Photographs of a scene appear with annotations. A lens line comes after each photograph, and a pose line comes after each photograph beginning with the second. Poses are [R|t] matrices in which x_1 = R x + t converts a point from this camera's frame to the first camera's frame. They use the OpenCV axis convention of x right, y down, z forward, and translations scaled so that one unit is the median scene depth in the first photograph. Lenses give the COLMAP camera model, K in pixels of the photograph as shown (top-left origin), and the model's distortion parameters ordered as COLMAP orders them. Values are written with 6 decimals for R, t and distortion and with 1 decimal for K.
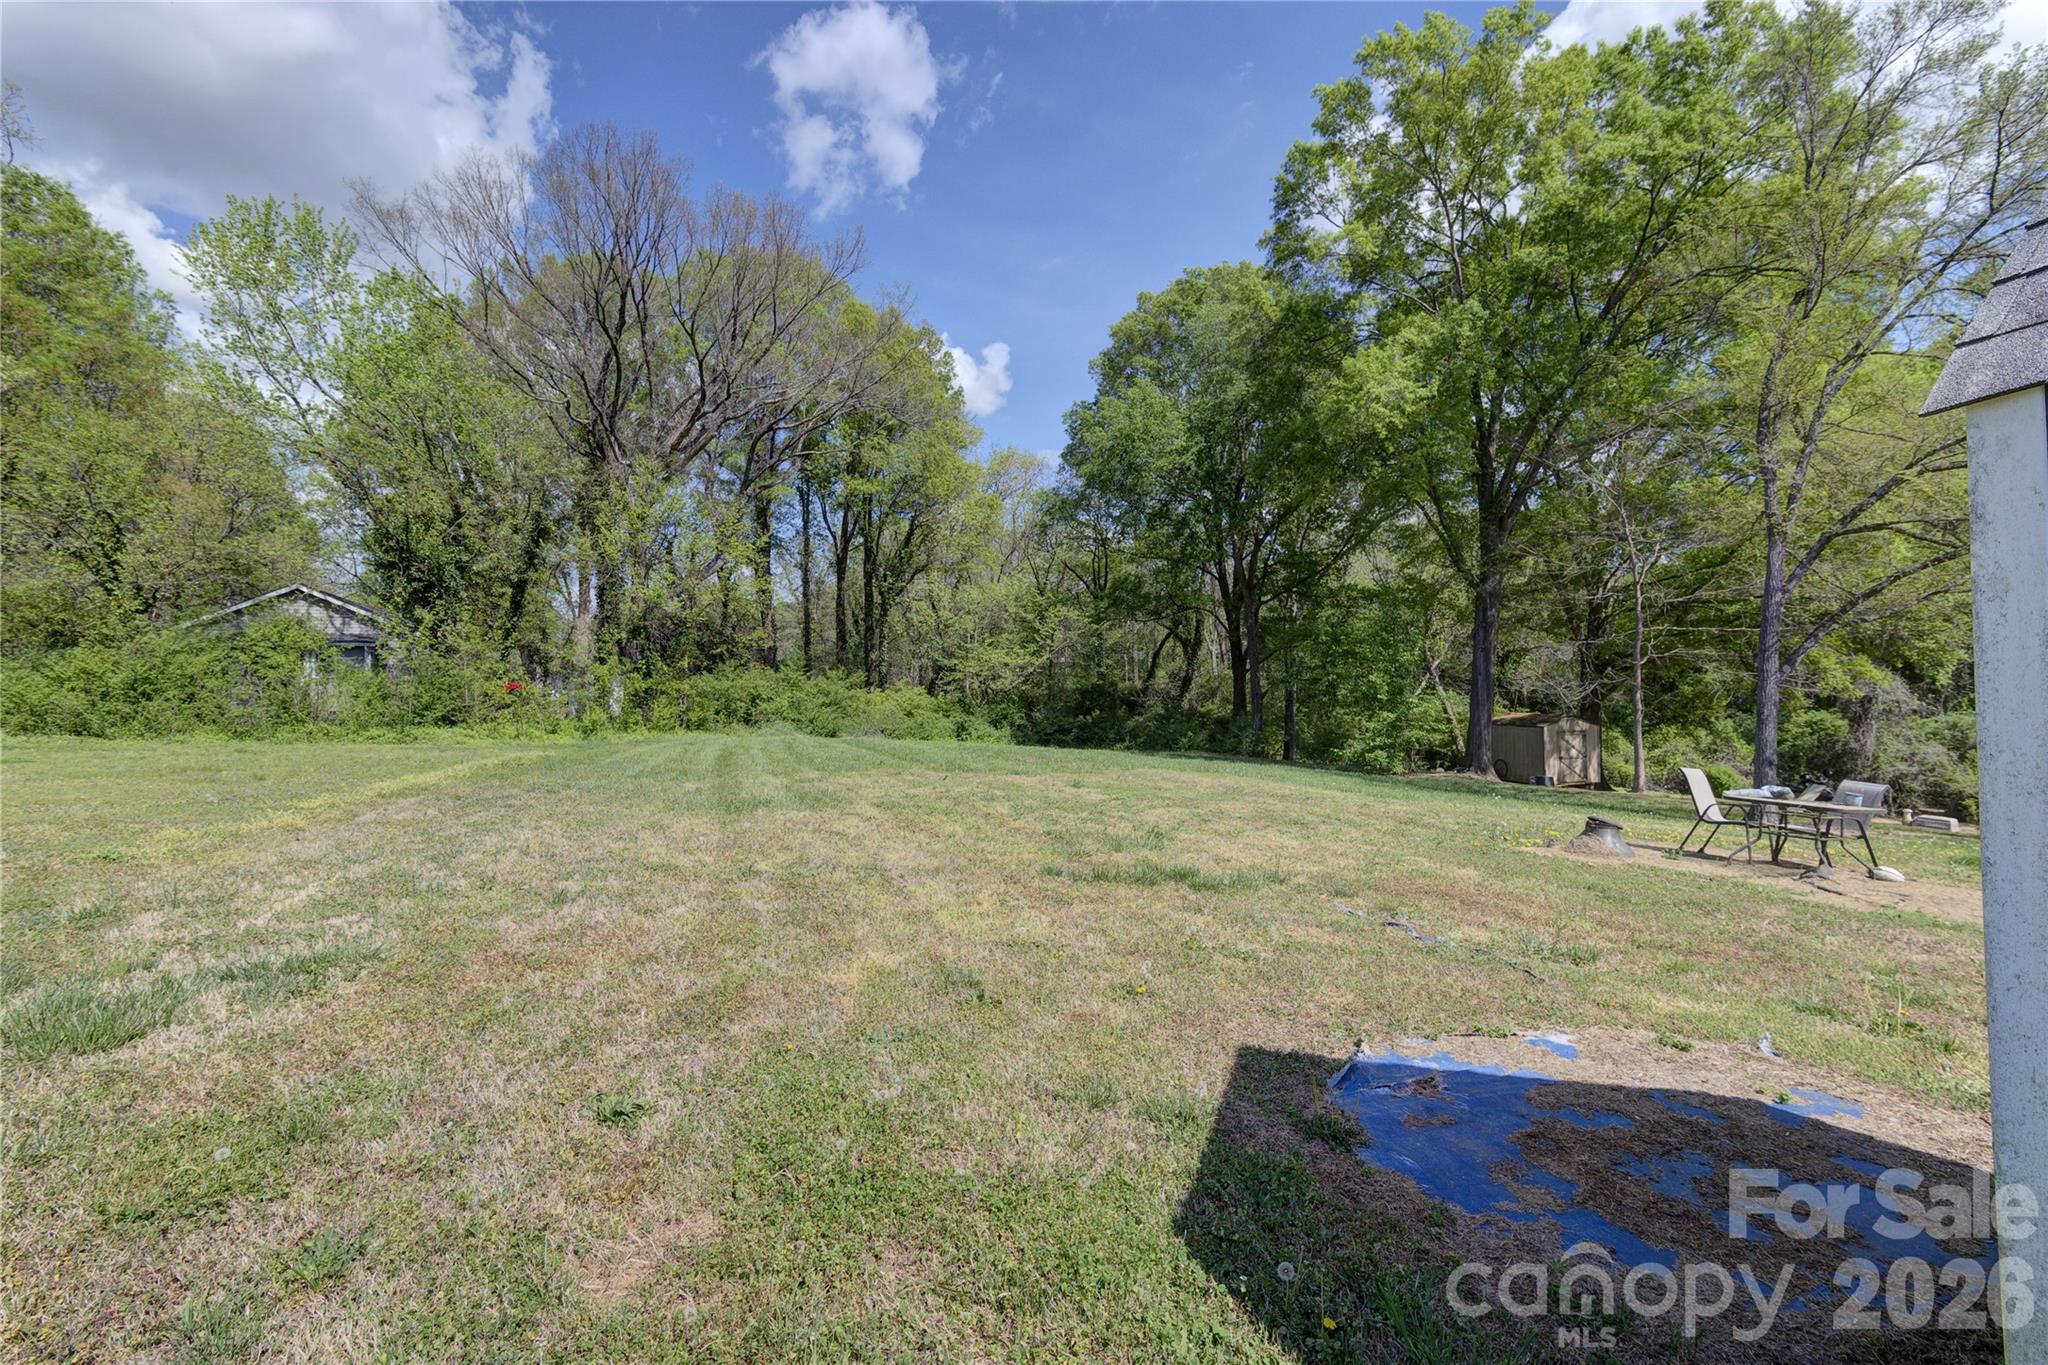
lens RADIAL K [[915.2, 0, 1014.4], [0, 915.2, 677.3], [0, 0, 1]] dist [0.038110, -0.022109]
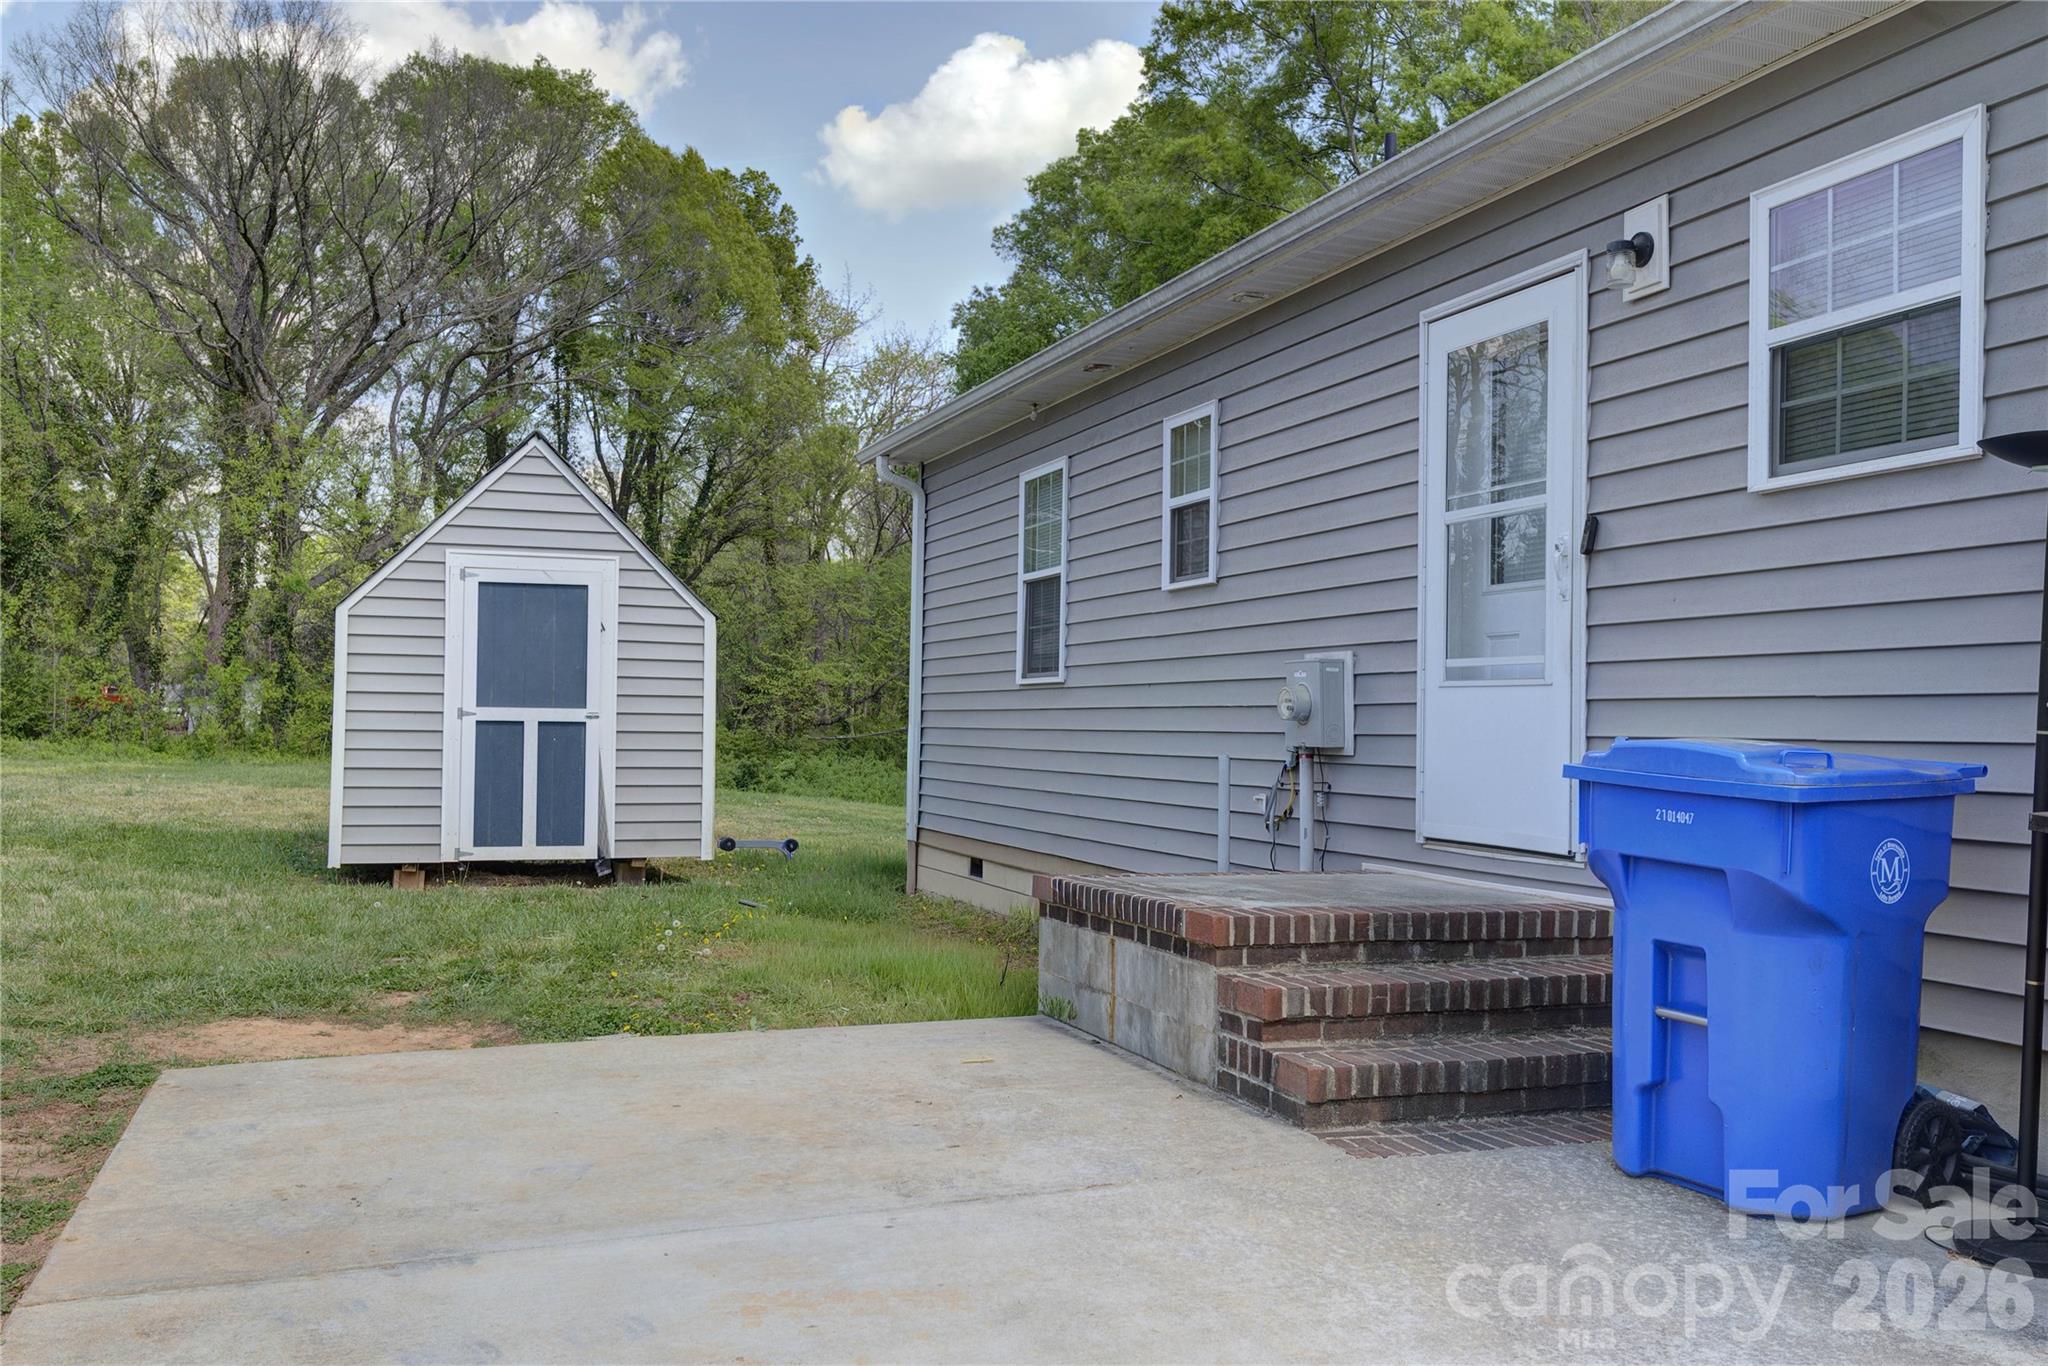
lens RADIAL K [[1752.8, 0, 1024.0], [0, 1752.8, 683.0], [0, 0, 1]] dist [0.002635, 0.011636]
pose [[0.999354, 0.028961, -0.021281, 0.202936], [-0.029378, 0.999377, -0.019547, 0.007482], [0.020702, 0.020159, 0.999582, -0.366832]]
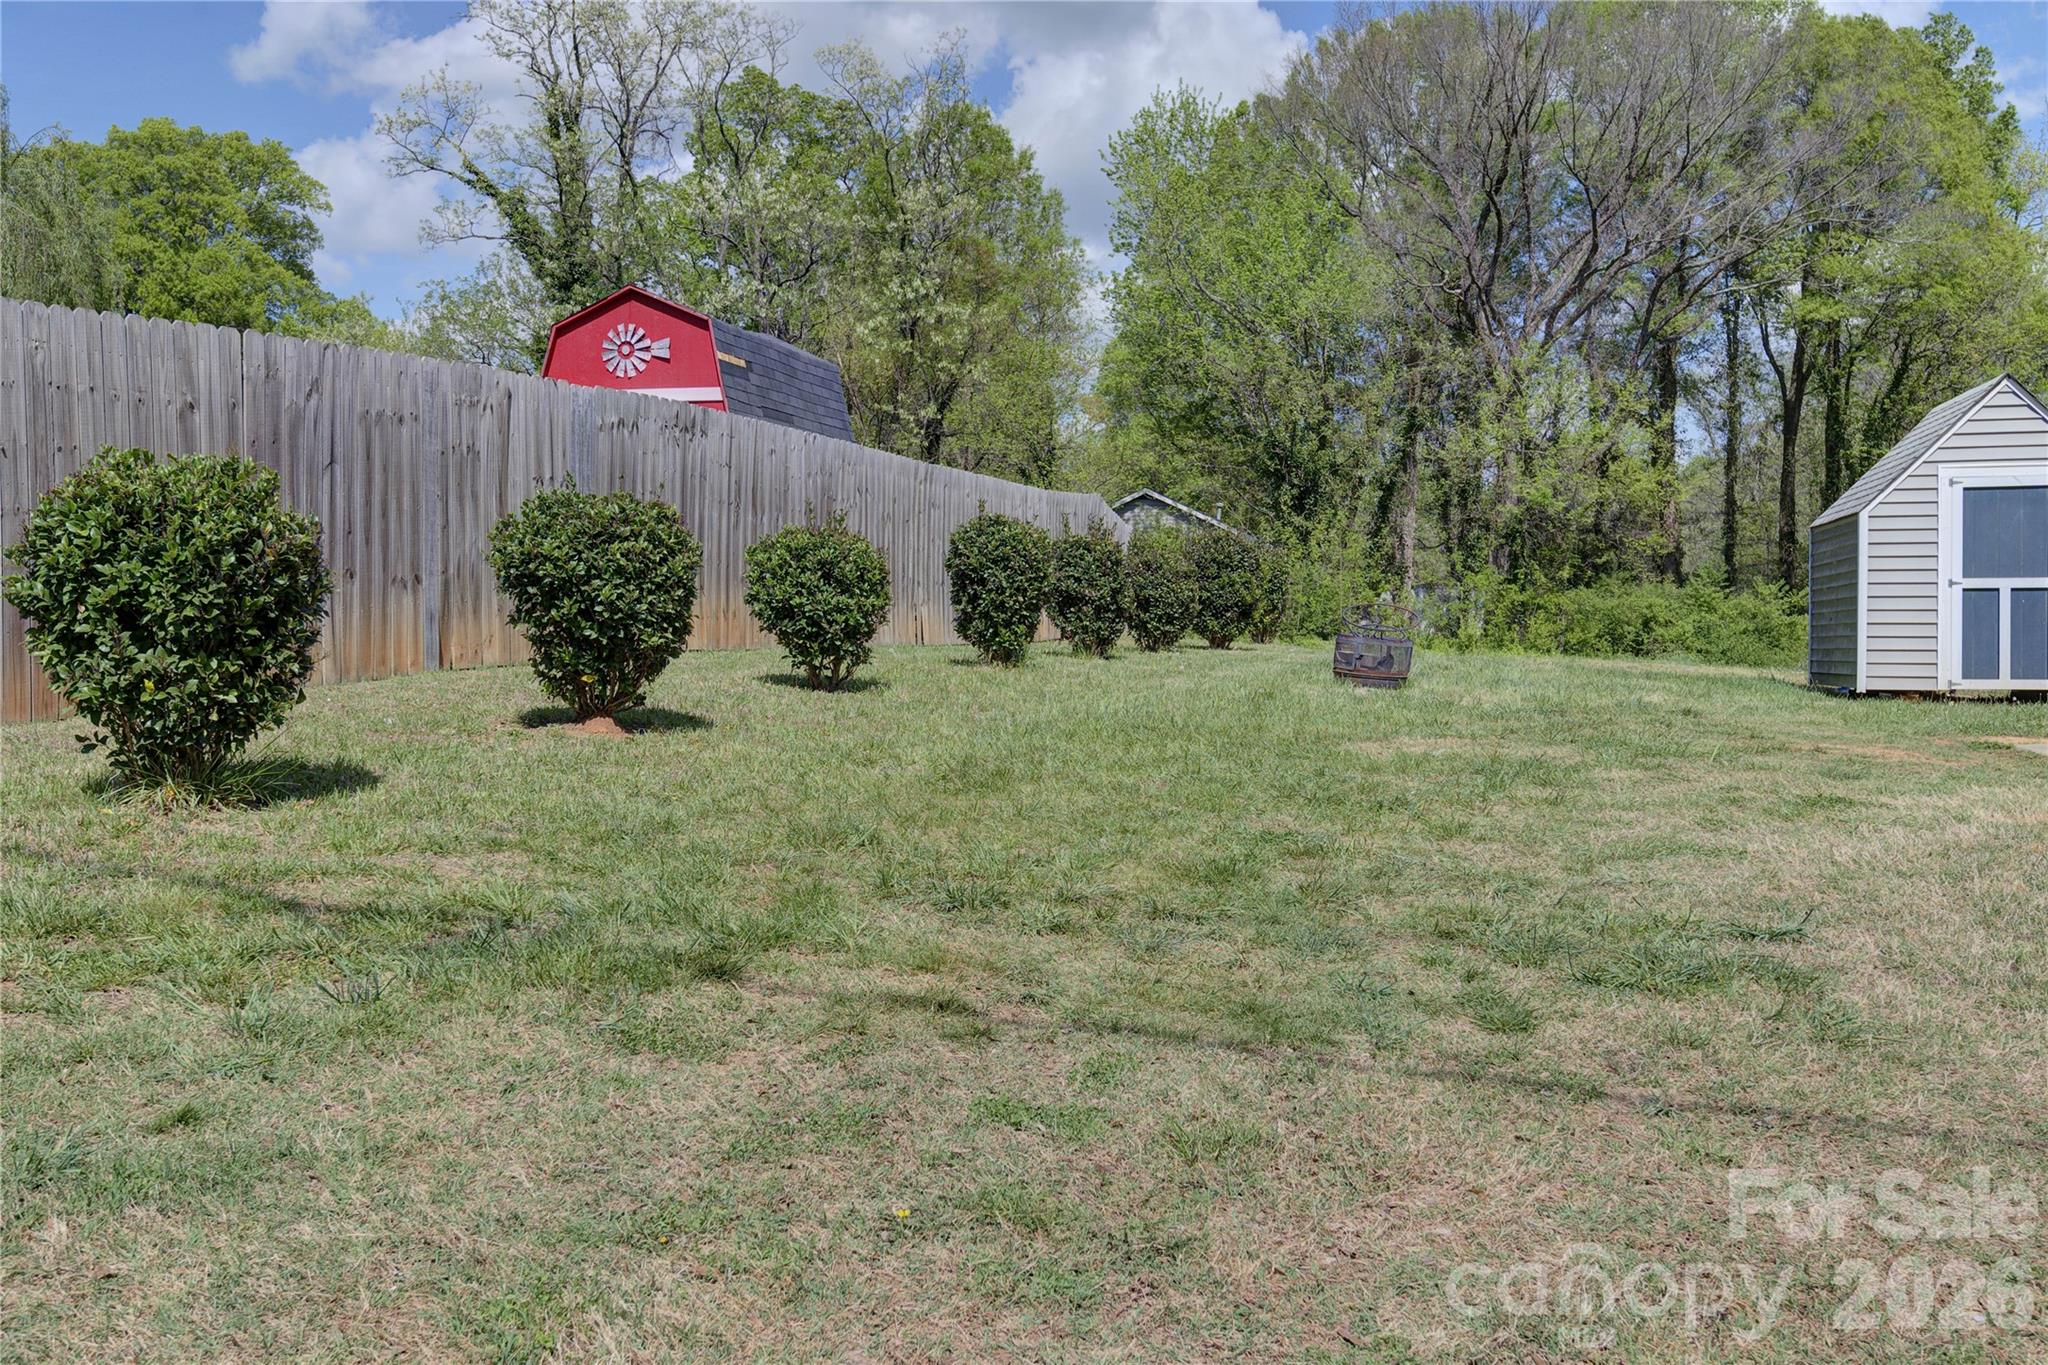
lens RADIAL K [[1877.3, 0, 1024.0], [0, 1877.3, 682.5], [0, 0, 1]] dist [0.006802, -0.012785]
pose [[0.829171, 0.028534, -0.558266, 0.162043], [-0.008389, 0.999219, 0.038612, 0.019441], [0.558932, -0.027333, 0.828763, -0.592625]]
